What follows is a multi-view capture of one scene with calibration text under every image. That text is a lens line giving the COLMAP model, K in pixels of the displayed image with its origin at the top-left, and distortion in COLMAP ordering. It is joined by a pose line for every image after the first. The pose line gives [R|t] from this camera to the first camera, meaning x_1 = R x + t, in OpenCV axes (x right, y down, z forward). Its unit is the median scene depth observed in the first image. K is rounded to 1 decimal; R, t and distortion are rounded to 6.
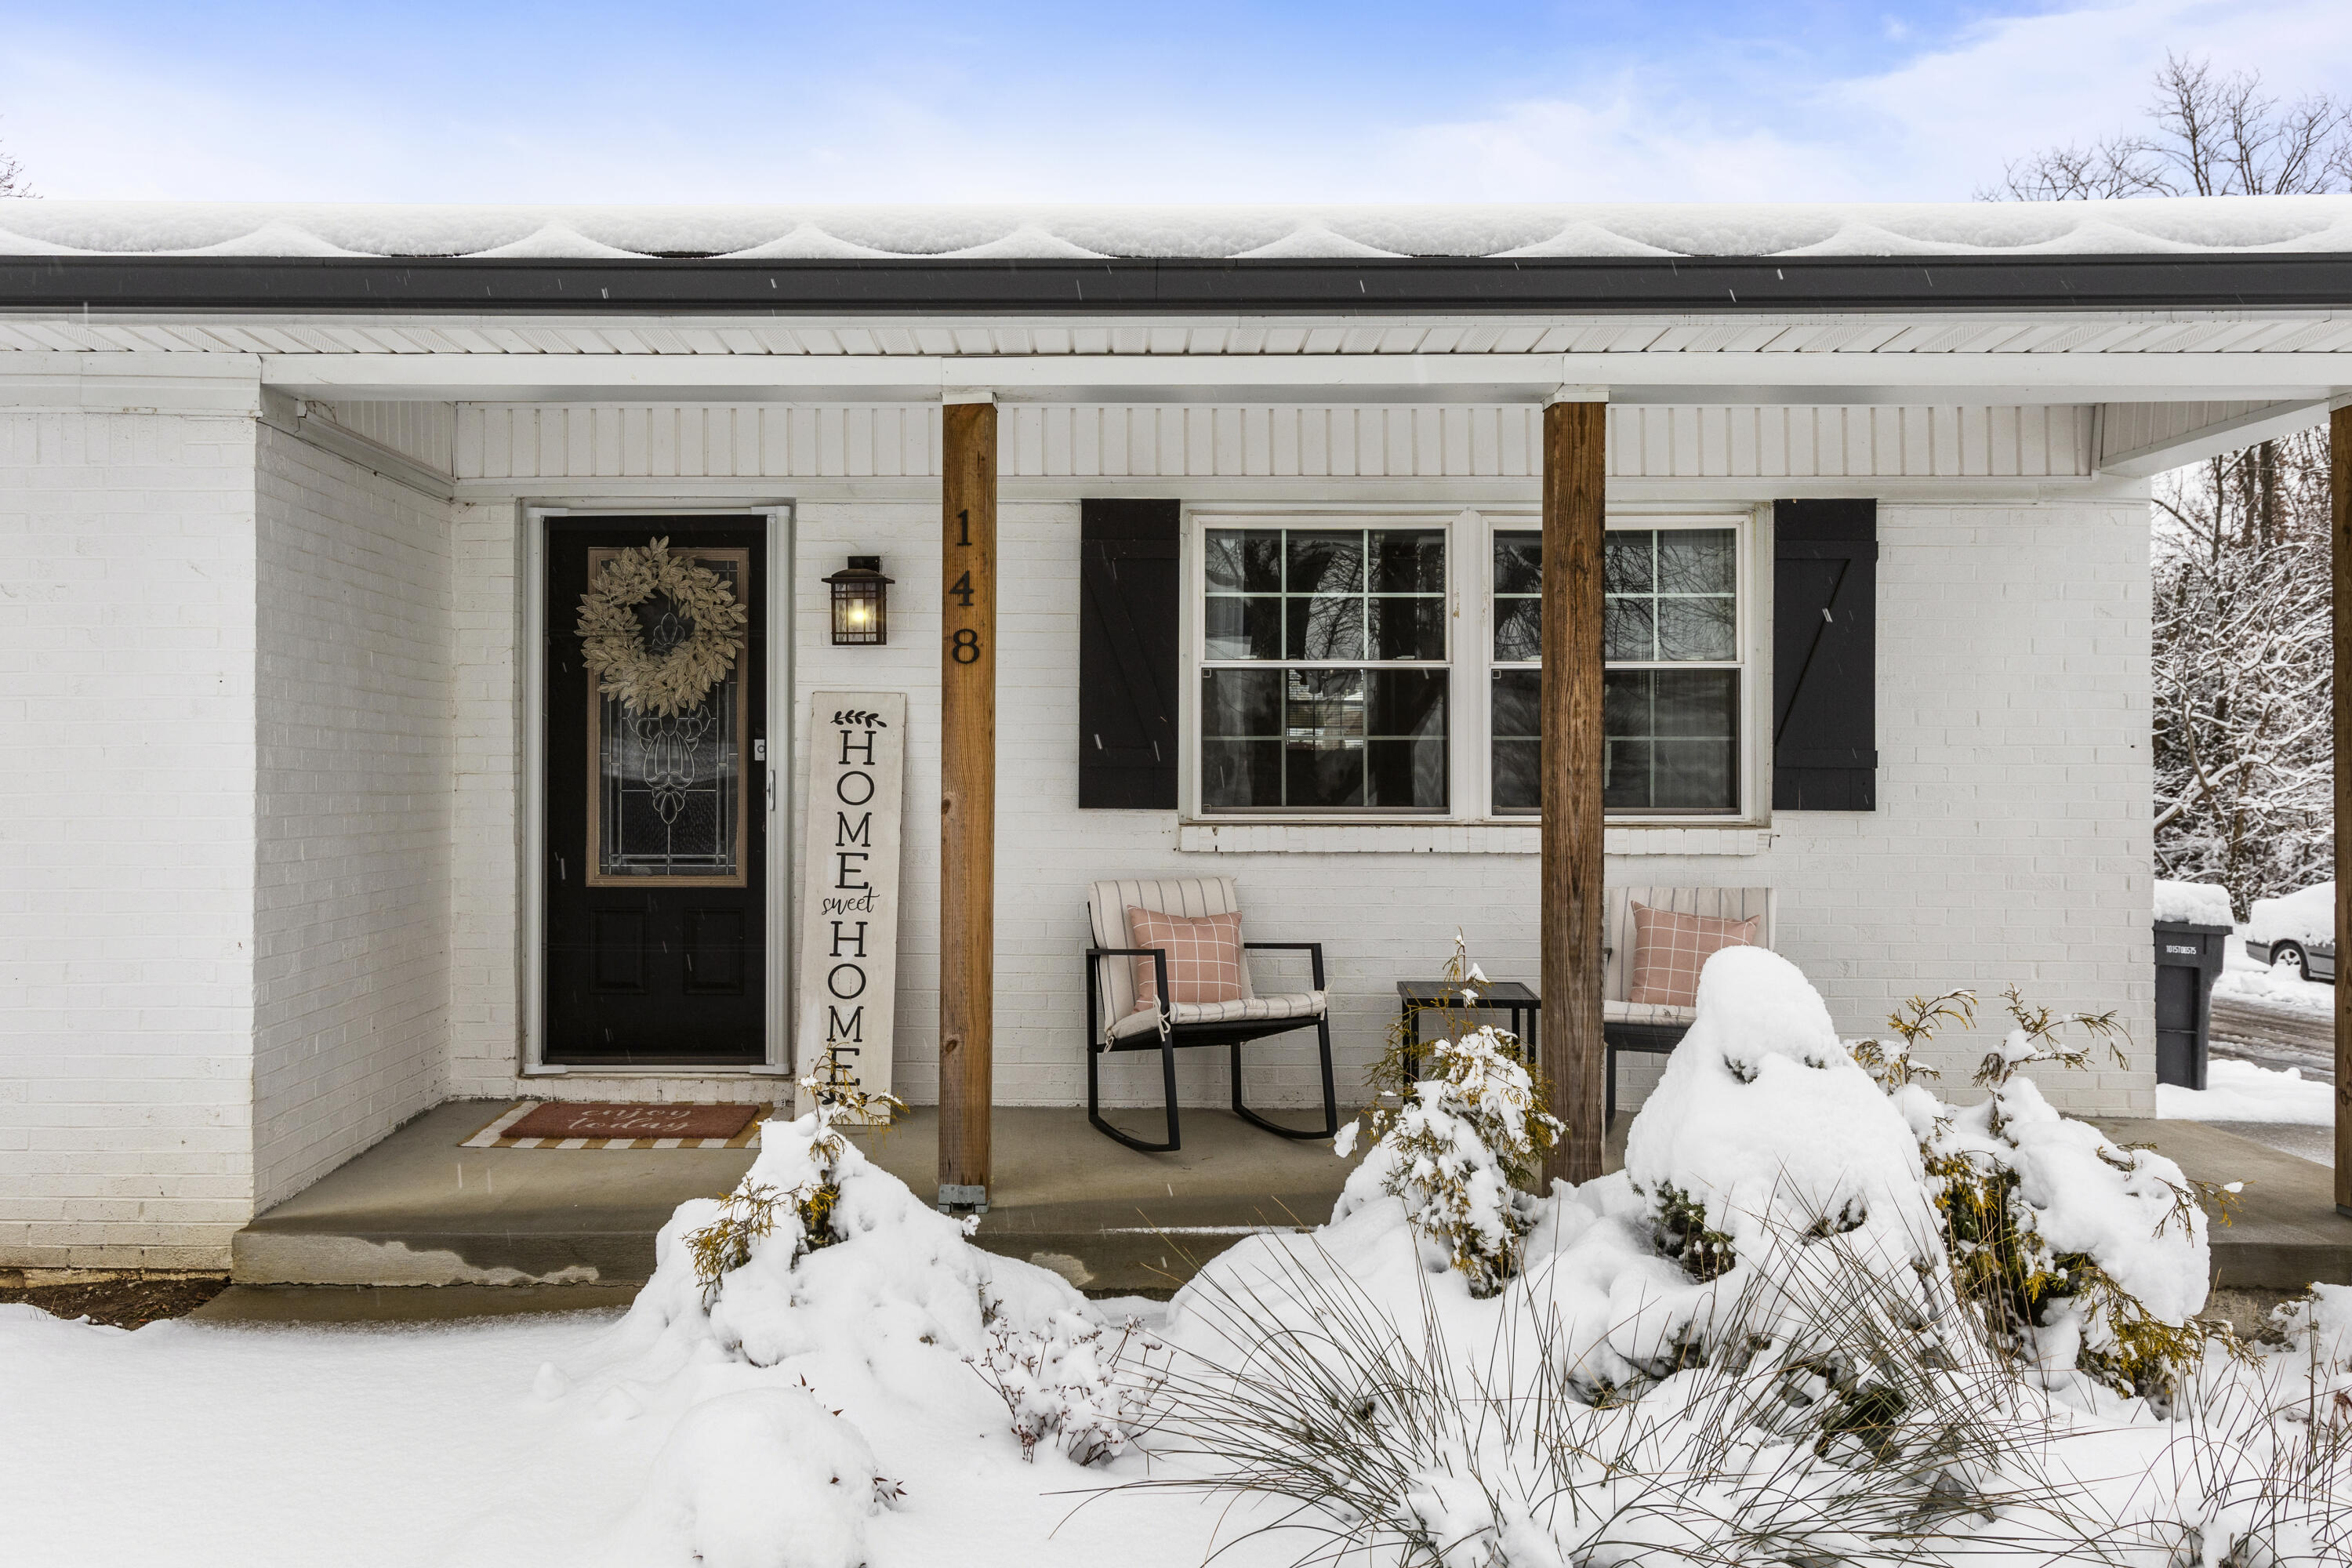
lens RADIAL K [[1836.7, 0, 1164.6], [0, 1836.7, 777.3], [0, 0, 1]] dist [0.000016, -0.000412]
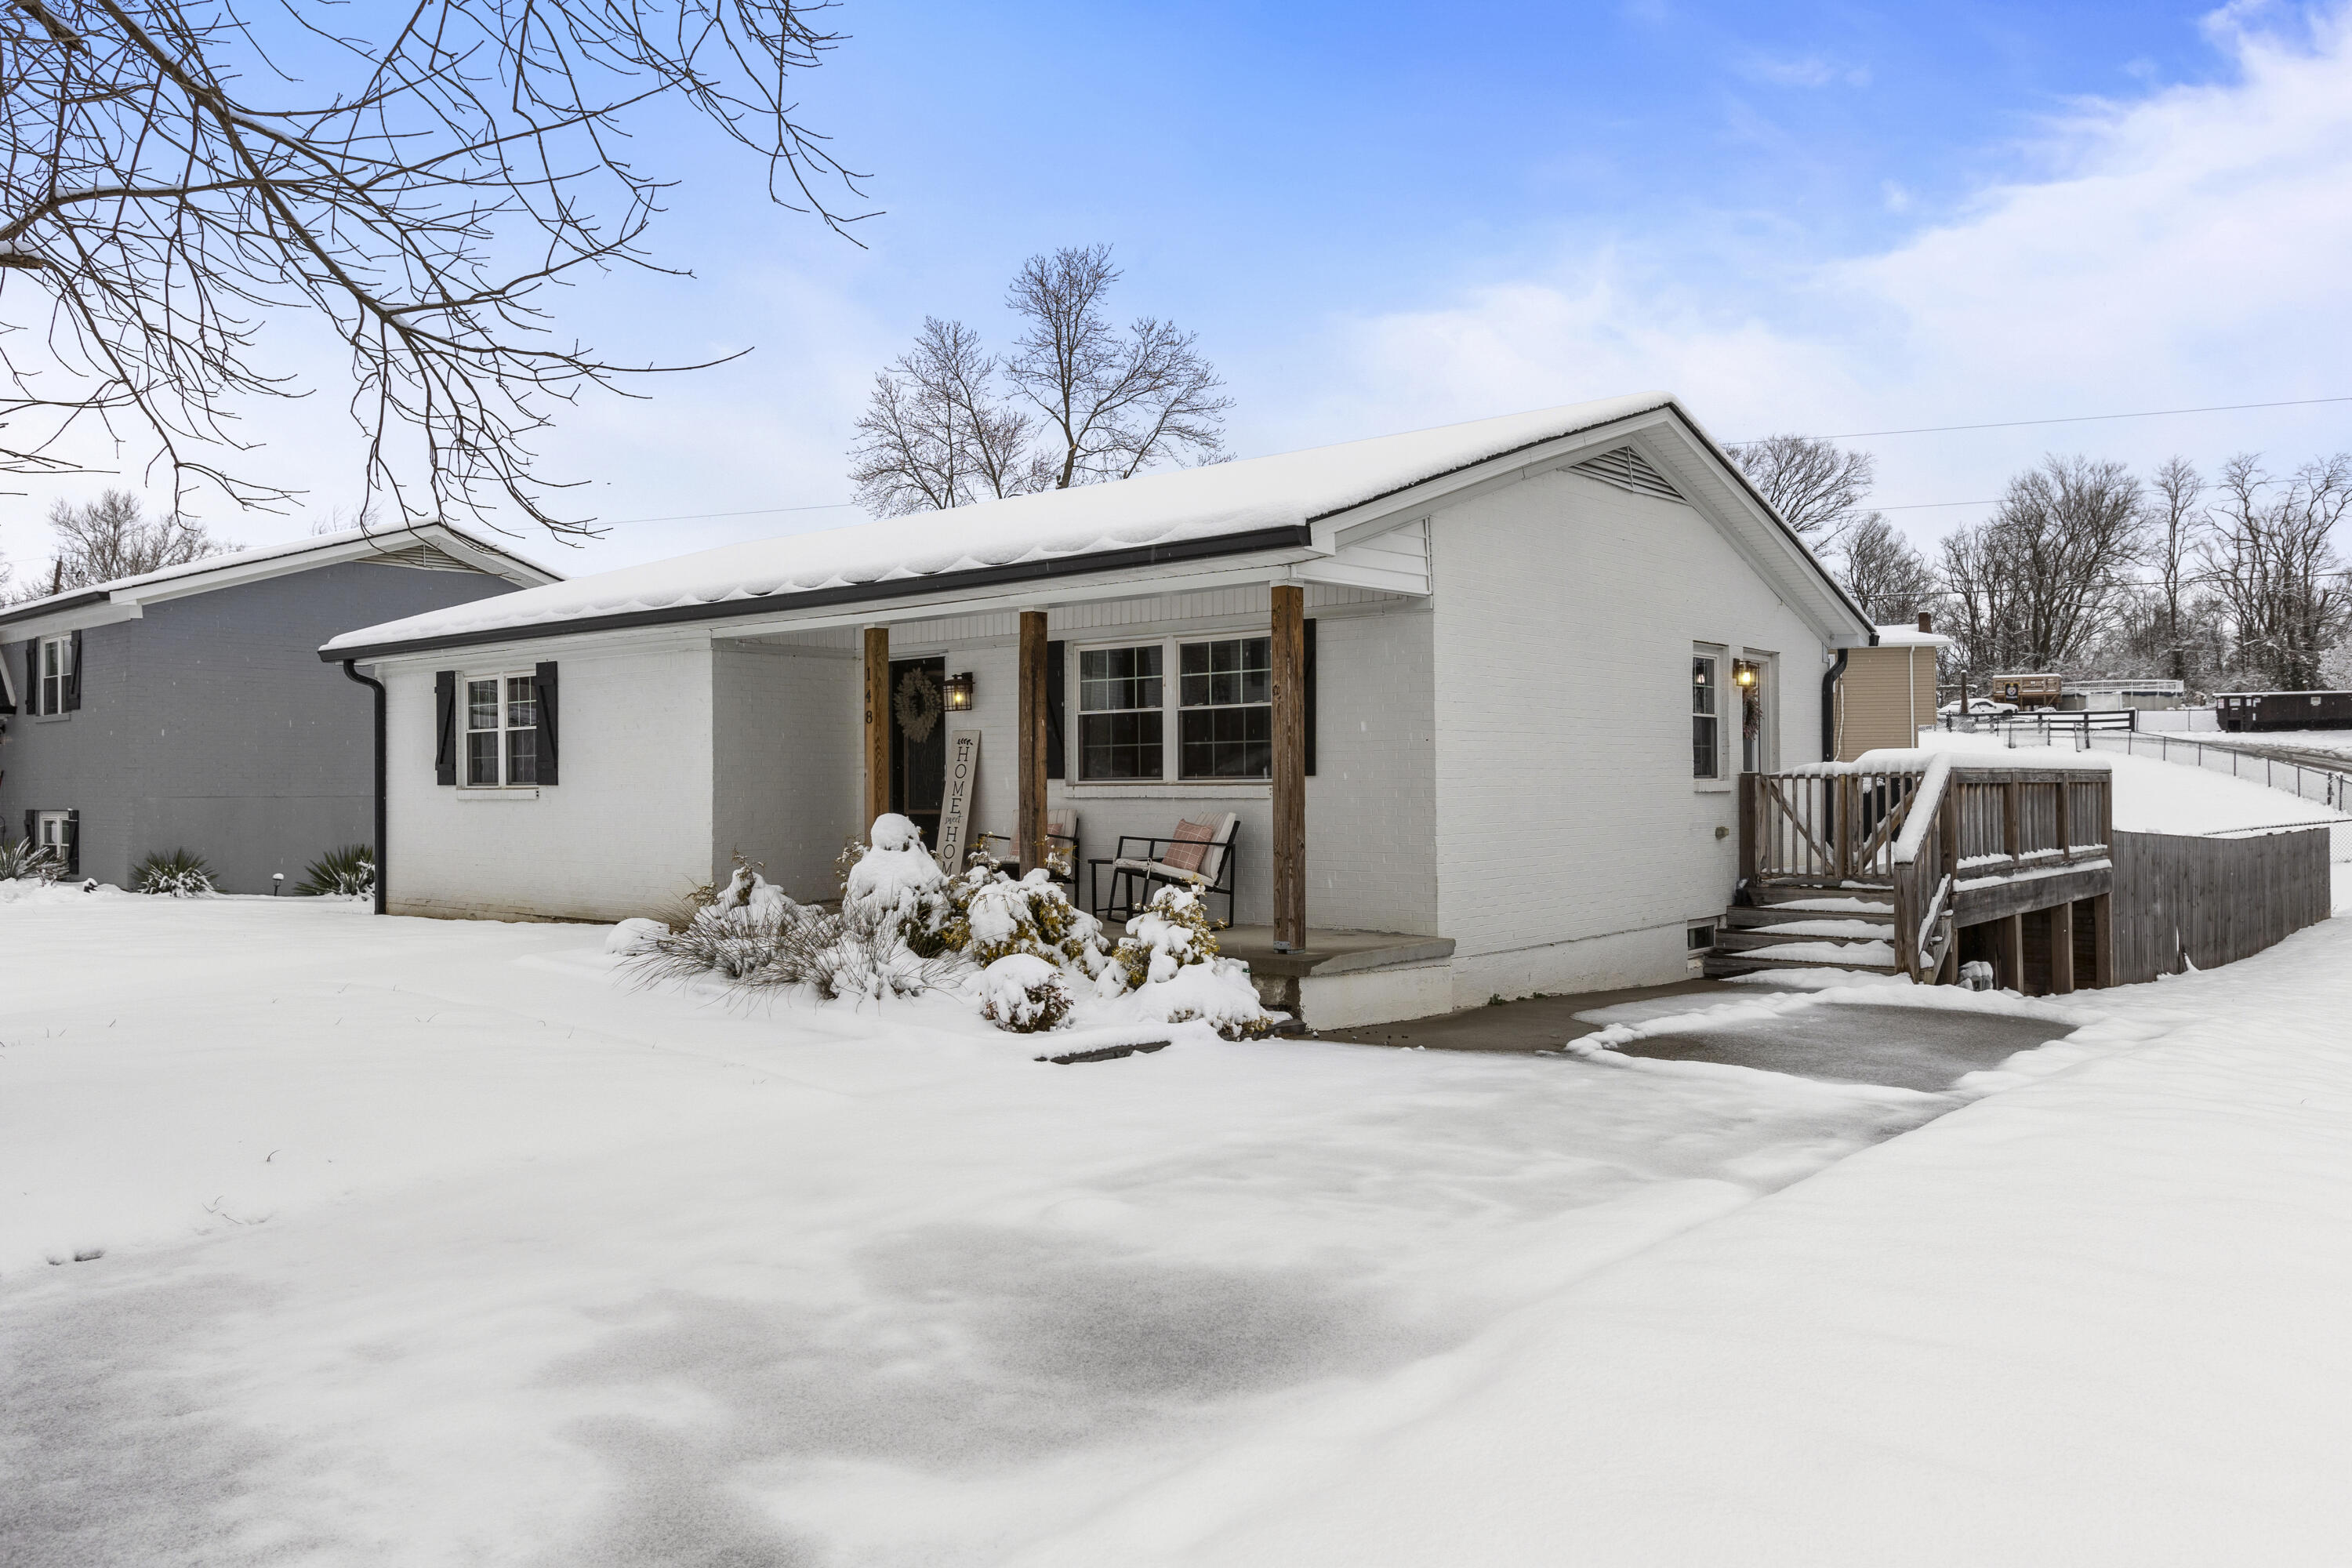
lens RADIAL K [[1794.7, 0, 1178.5], [0, 1794.7, 783.3], [0, 0, 1]] dist [0.005787, -0.000411]
pose [[0.759406, -0.008944, -0.650556, 1.533971], [0.006273, 0.999960, -0.006425, 0.037994], [0.650587, 0.000798, 0.759431, -0.569391]]
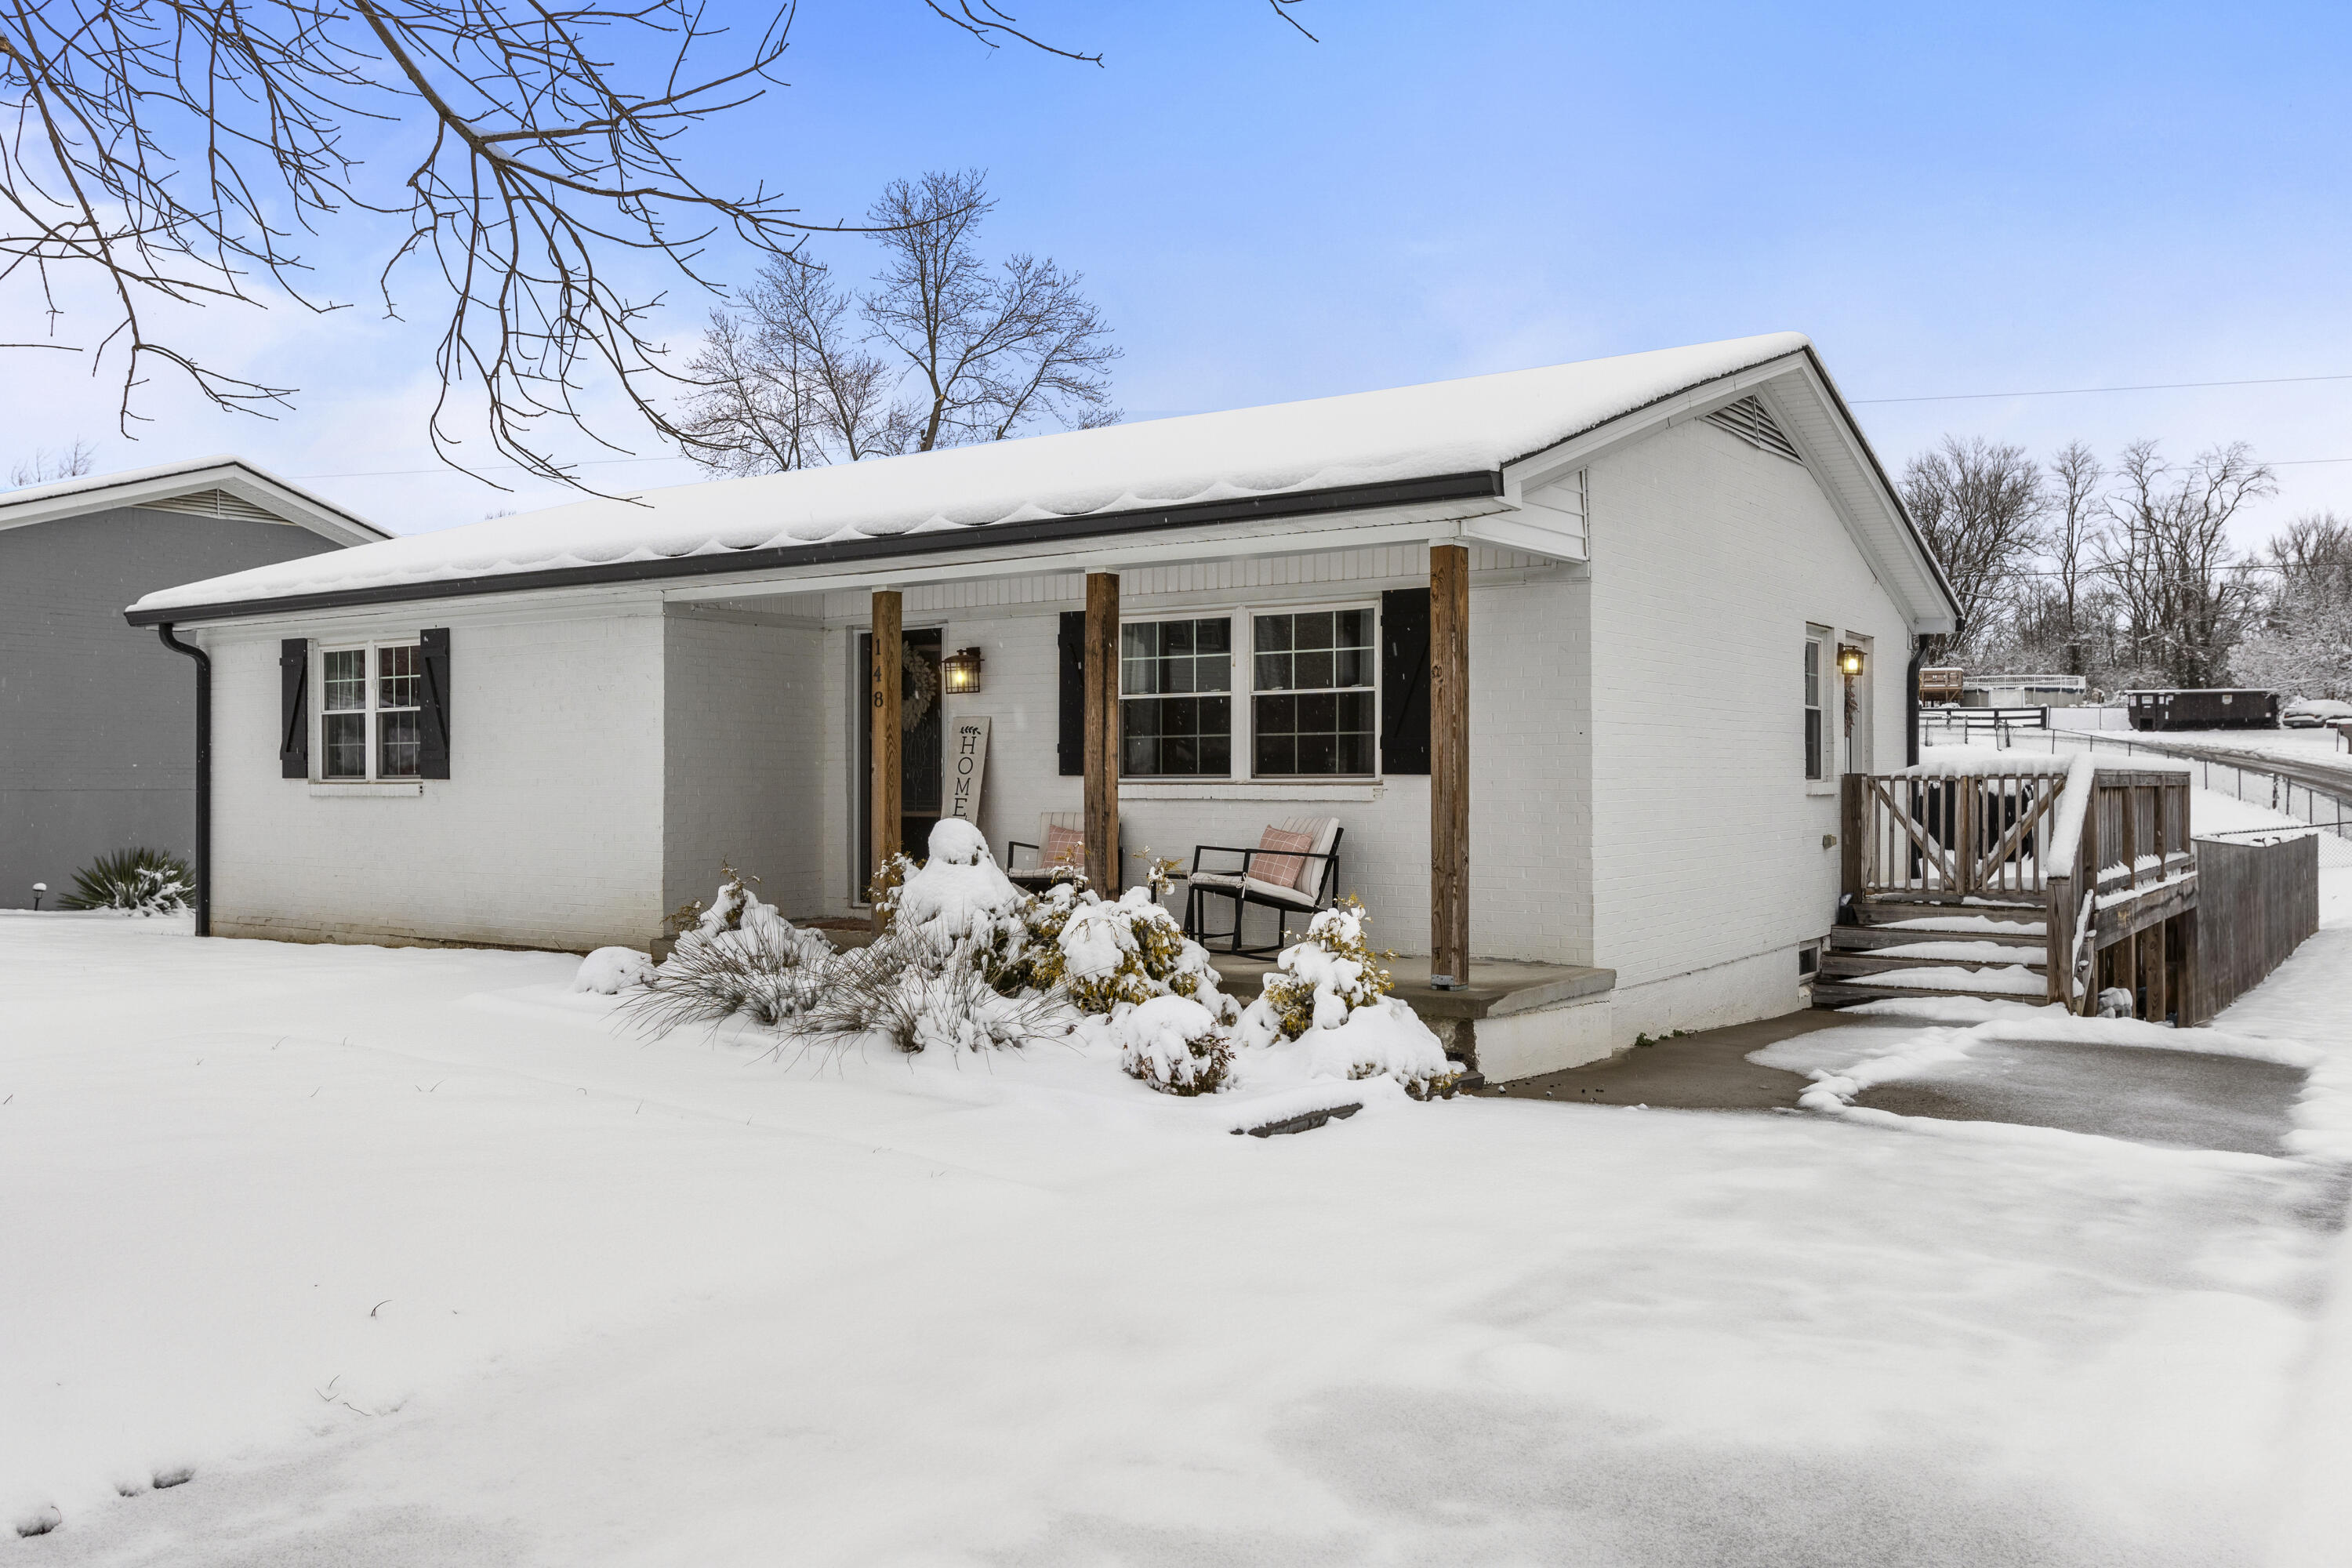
lens RADIAL K [[1956.6, 0, 1175.2], [0, 1956.6, 787.4], [0, 0, 1]] dist [0.000267, 0.004748]
pose [[0.820295, -0.001508, -0.571939, 1.206647], [0.000941, 0.999999, -0.001287, 0.031859], [0.571940, 0.000518, 0.820295, -0.590410]]
